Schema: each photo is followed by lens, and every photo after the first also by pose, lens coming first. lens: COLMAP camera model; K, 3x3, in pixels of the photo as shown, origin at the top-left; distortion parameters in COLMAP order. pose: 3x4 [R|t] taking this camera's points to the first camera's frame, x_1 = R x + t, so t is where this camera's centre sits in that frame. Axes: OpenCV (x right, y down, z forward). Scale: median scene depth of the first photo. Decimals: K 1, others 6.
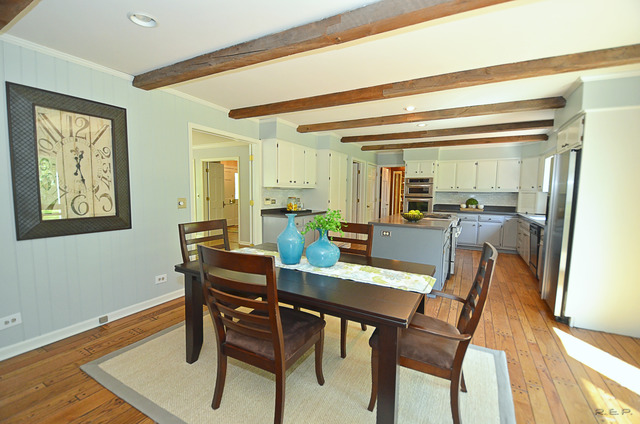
lens RADIAL K [[280.6, 0, 316.4], [0, 280.6, 213.7], [0, 0, 1]] dist [-0.015939, -0.006876]
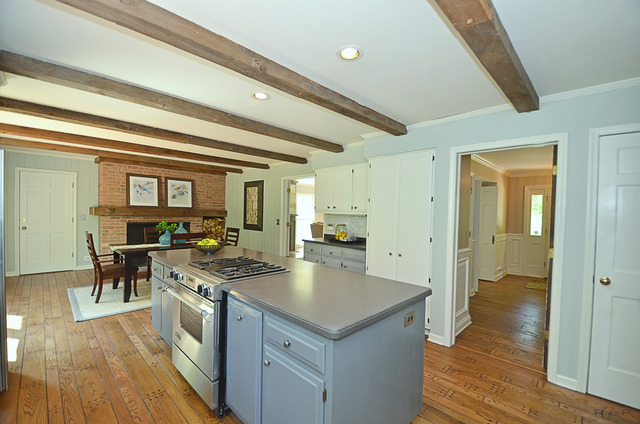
lens RADIAL K [[280.6, 0, 323.7], [0, 280.6, 217.7], [0, 0, 1]] dist [-0.015939, -0.006876]
pose [[-0.270177, -0.000447, -0.962810, 0.606746], [-0.106411, 0.993888, 0.029398, -0.077561], [0.956912, 0.110396, -0.268574, 0.907433]]
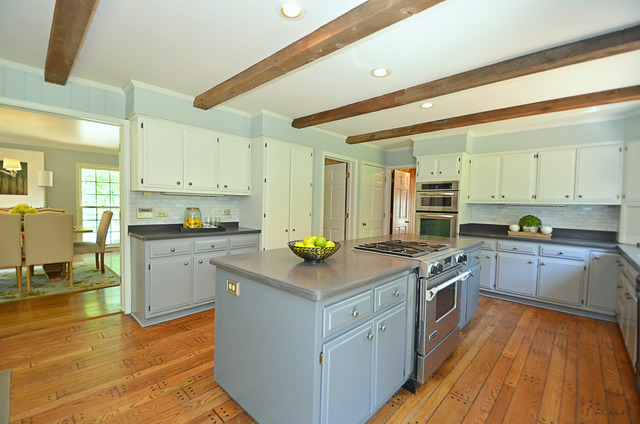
lens RADIAL K [[280.6, 0, 318.7], [0, 280.6, 212.8], [0, 0, 1]] dist [-0.015939, -0.006876]
pose [[0.969411, 0.016645, -0.244878, 0.277612], [-0.030455, 0.998145, -0.052715, -0.016344], [0.243546, 0.058560, 0.968120, 0.334841]]
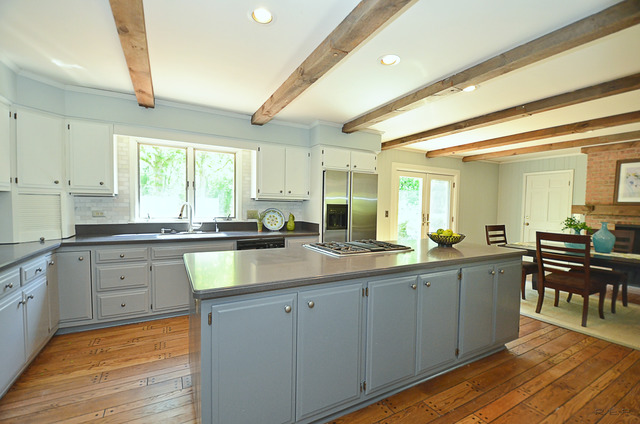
lens RADIAL K [[280.6, 0, 326.1], [0, 280.6, 217.1], [0, 0, 1]] dist [-0.015939, -0.006876]
pose [[-0.848796, -0.041322, 0.527103, 0.150577], [0.025773, 0.992522, 0.119310, -0.086931], [-0.528091, 0.114855, -0.841385, 1.025025]]
